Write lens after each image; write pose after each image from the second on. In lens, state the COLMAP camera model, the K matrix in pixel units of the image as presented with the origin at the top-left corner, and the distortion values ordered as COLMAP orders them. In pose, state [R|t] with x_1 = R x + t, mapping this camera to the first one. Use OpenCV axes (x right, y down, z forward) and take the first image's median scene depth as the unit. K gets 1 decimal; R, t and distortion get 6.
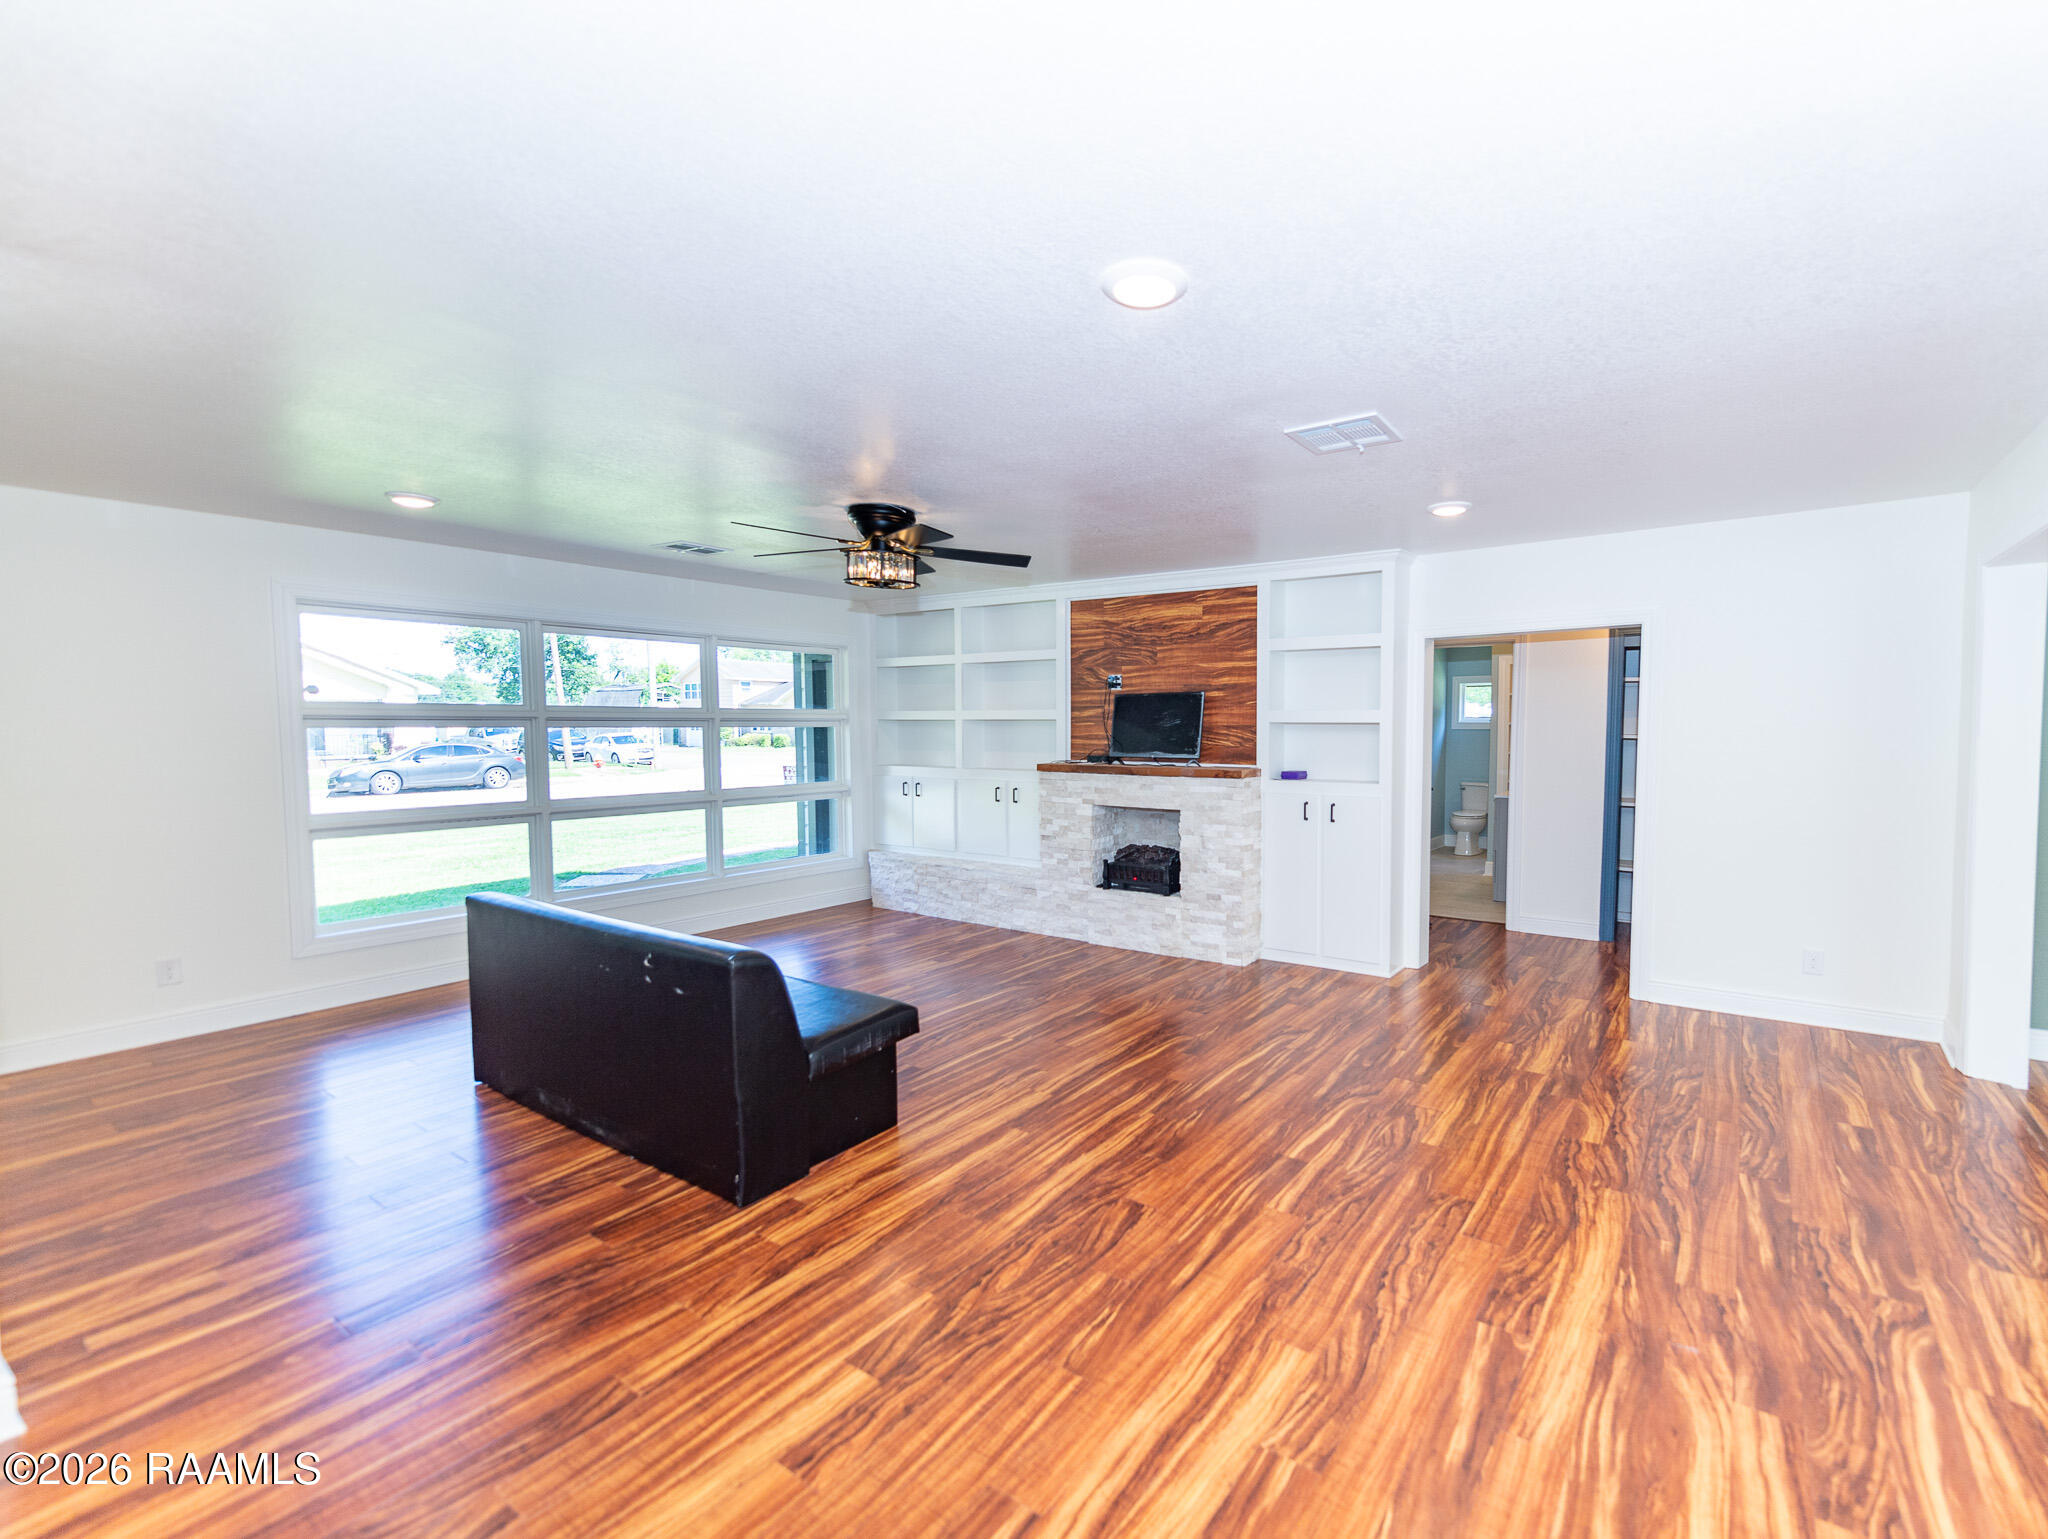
lens RADIAL K [[911.7, 0, 1161.9], [0, 911.7, 769.6], [0, 0, 1]] dist [0.008422, -0.000879]
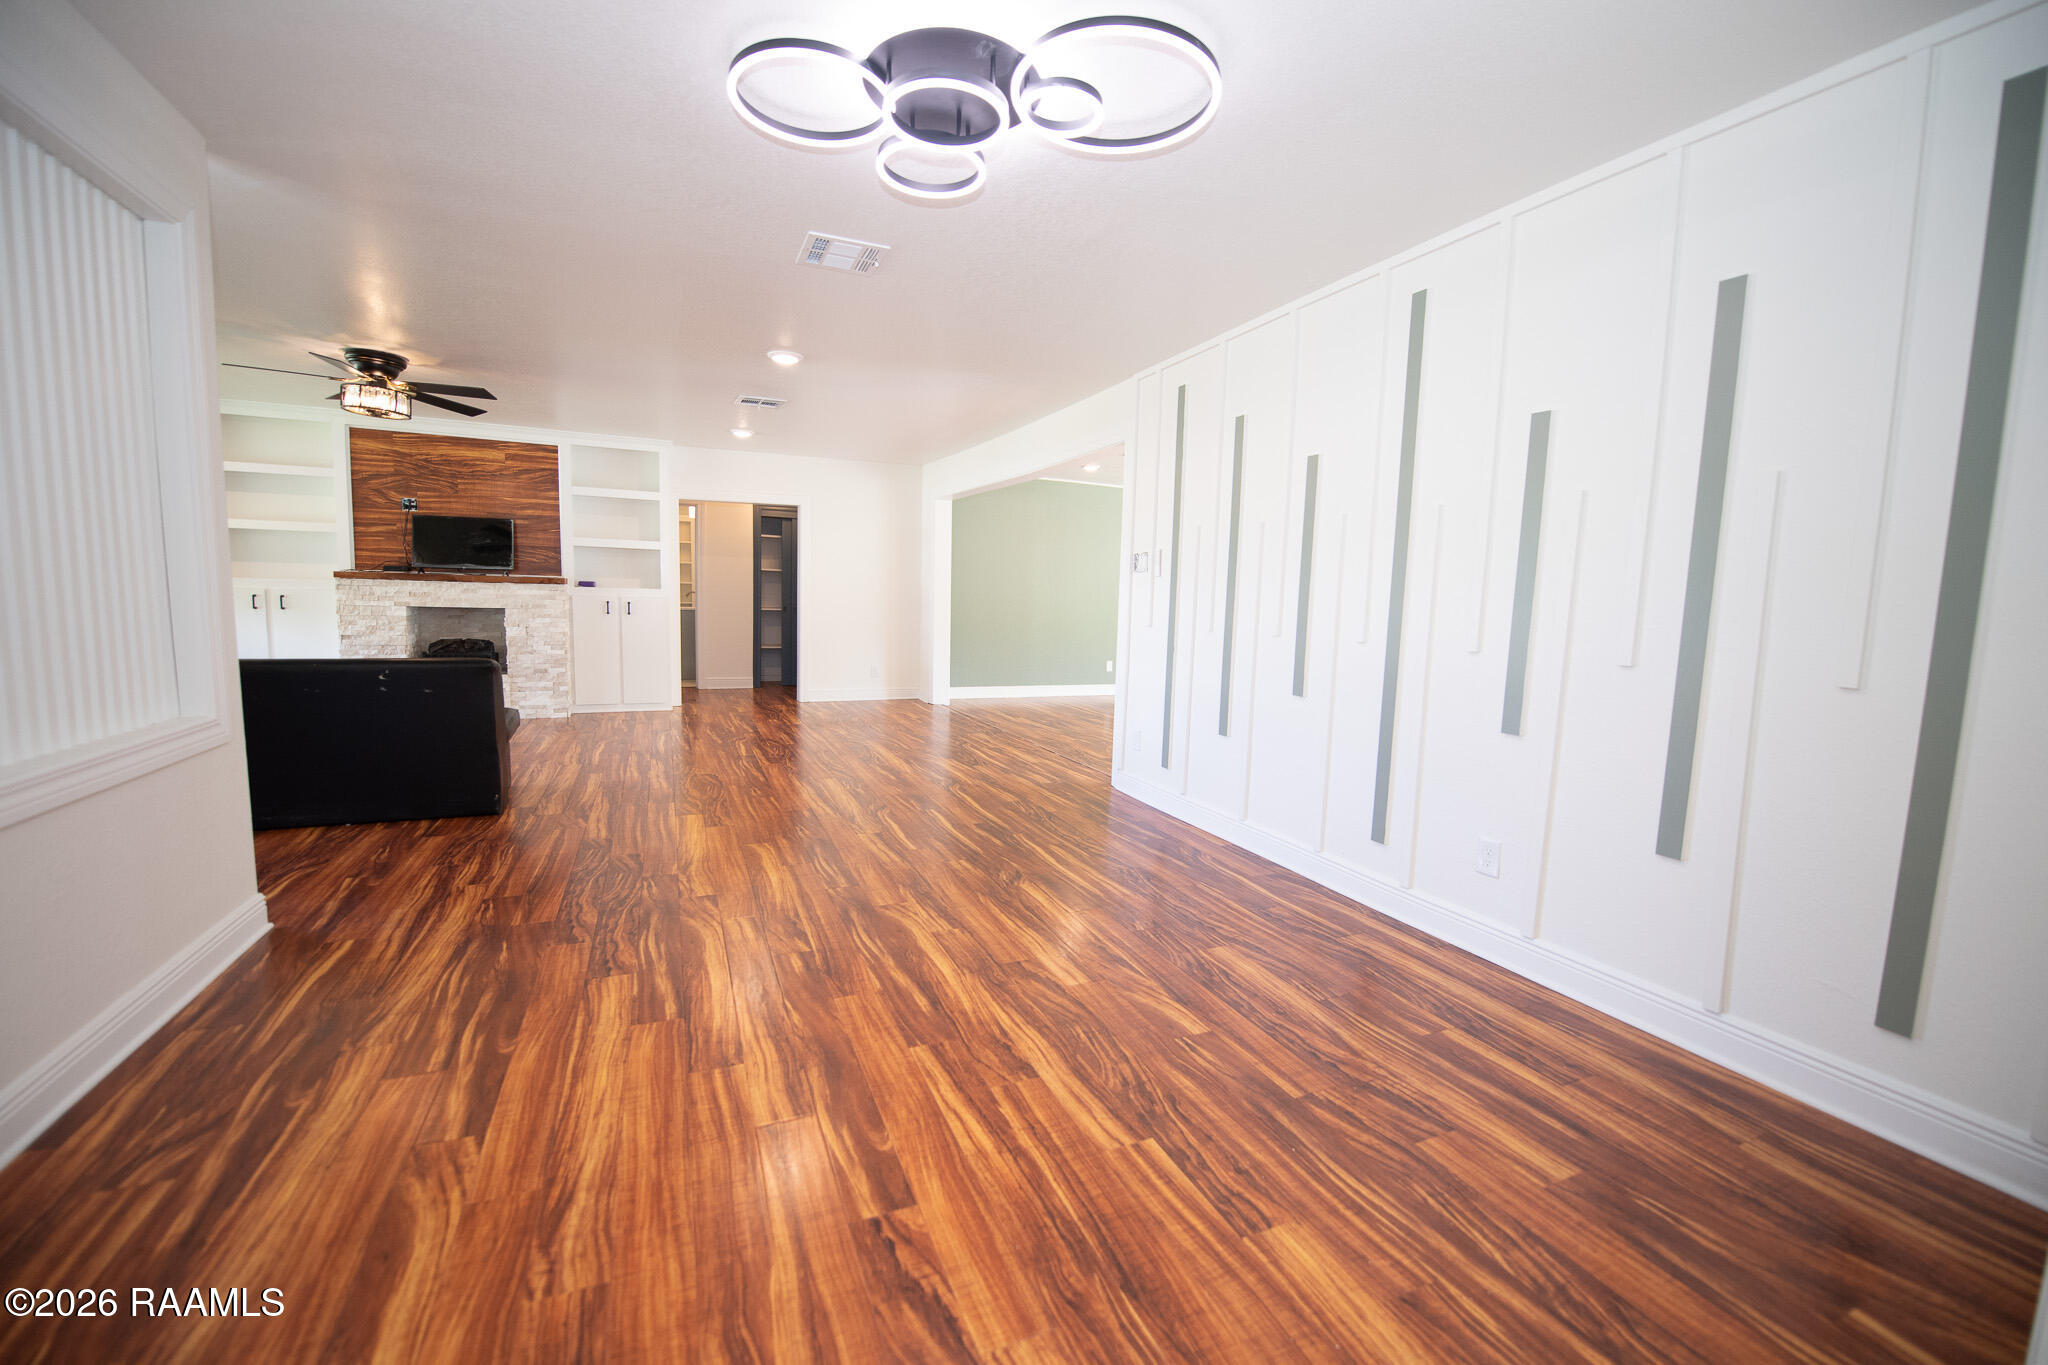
lens RADIAL K [[817.1, 0, 1019.9], [0, 817.1, 685.4], [0, 0, 1]] dist [-0.017901, -0.000432]
pose [[0.554781, -0.074351, 0.828668, -0.549972], [0.012049, 0.996613, 0.081352, 0.069237], [-0.831909, -0.035148, 0.553797, -0.278353]]
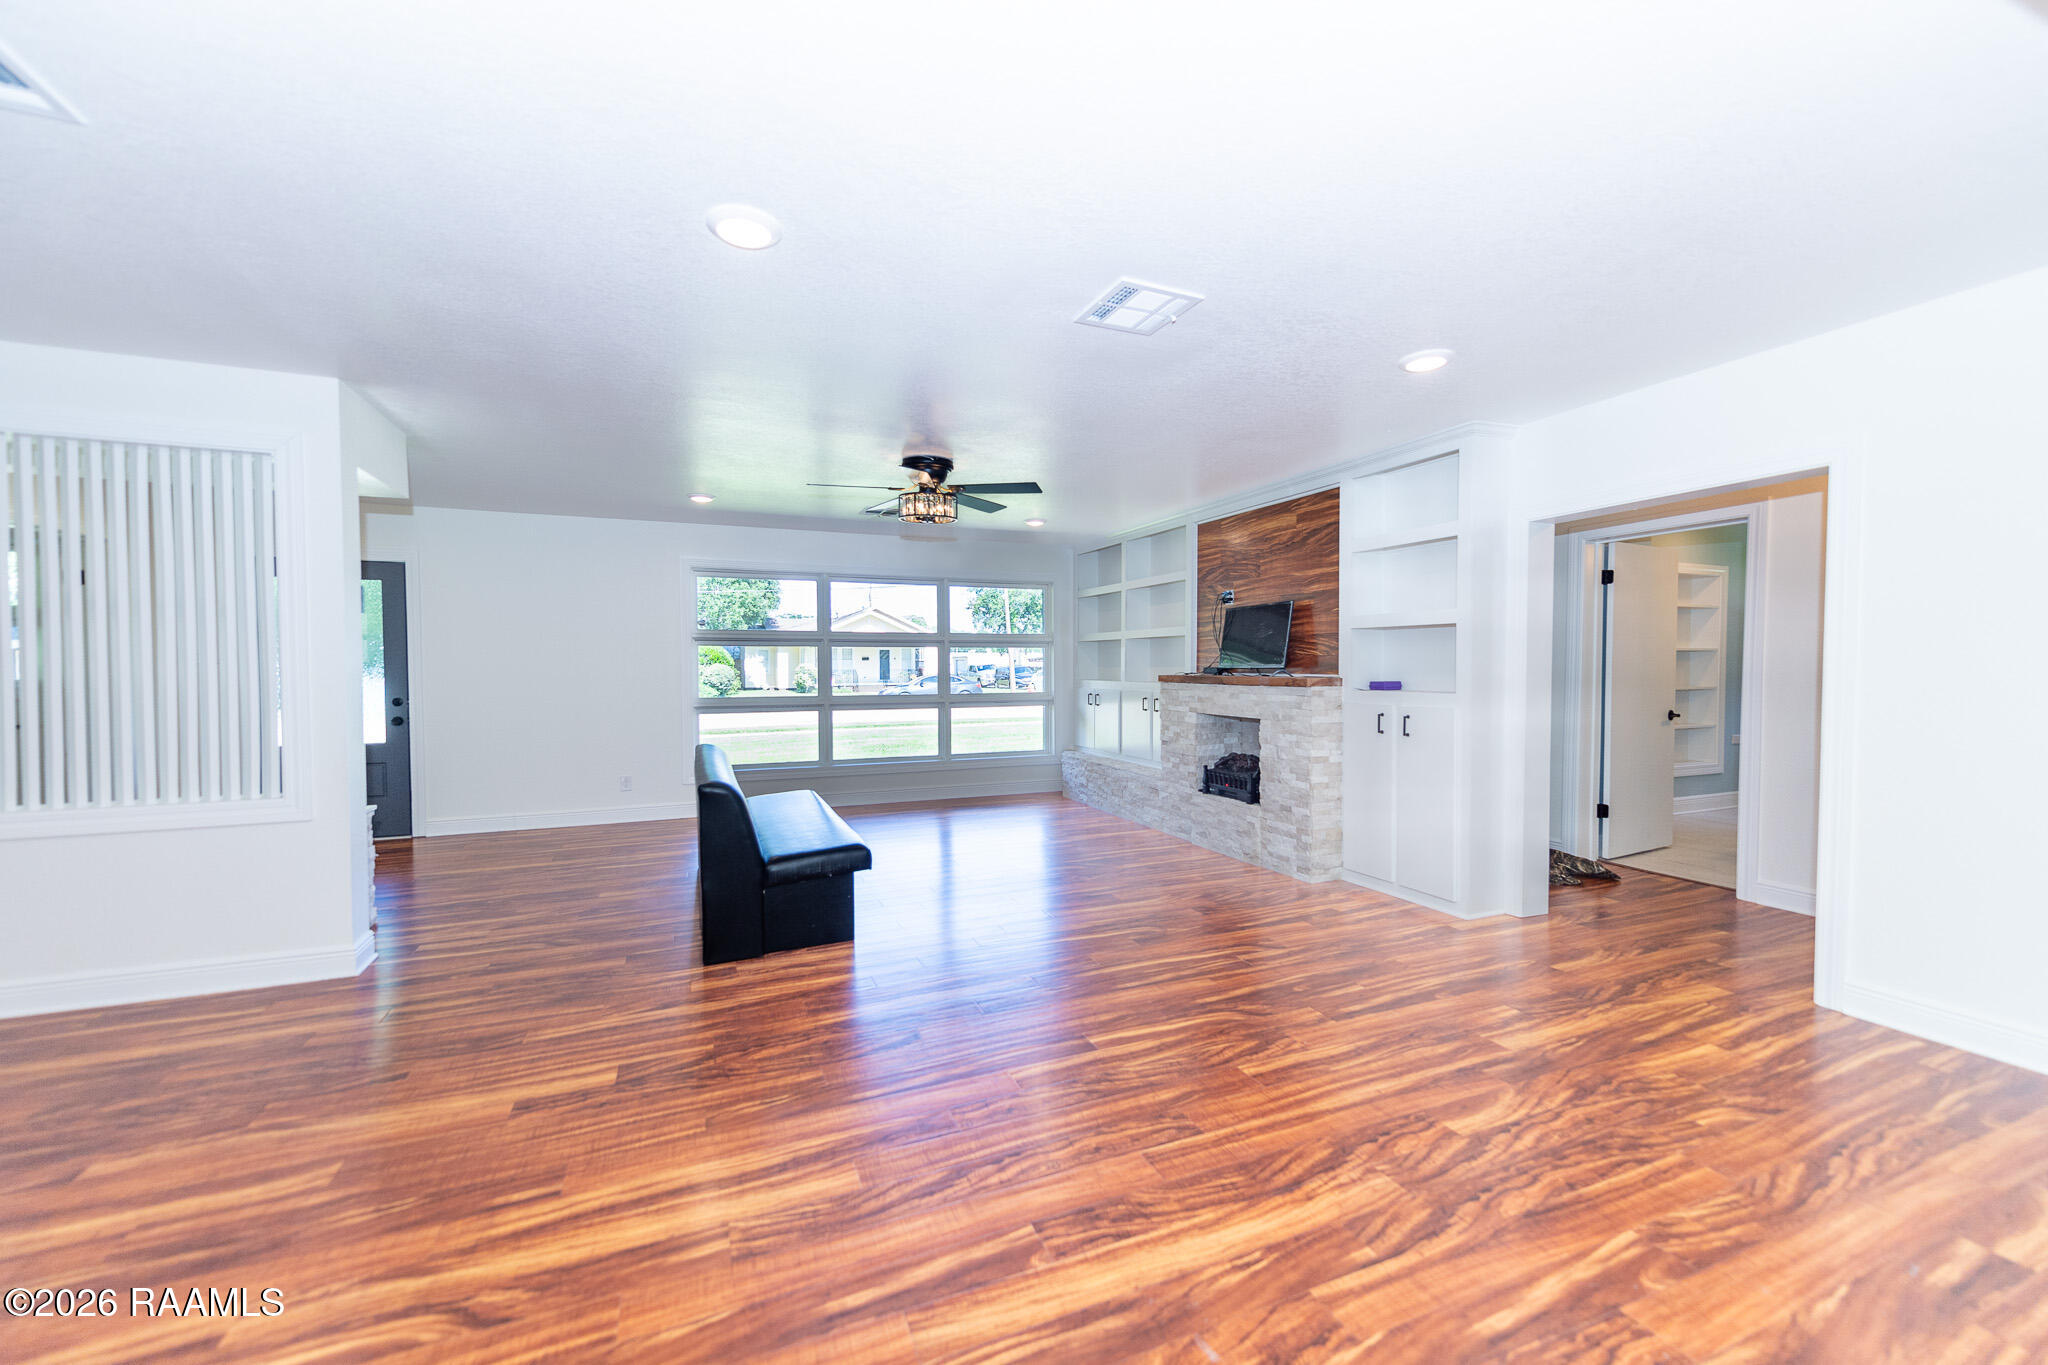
lens RADIAL K [[807.7, 0, 1027.0], [0, 807.7, 682.5], [0, 0, 1]] dist [0.011367, -0.003717]
pose [[0.823410, 0.011065, -0.567339, 0.313342], [-0.026790, 0.999453, -0.019388, 0.028537], [0.566814, 0.031163, 0.823256, 0.120457]]
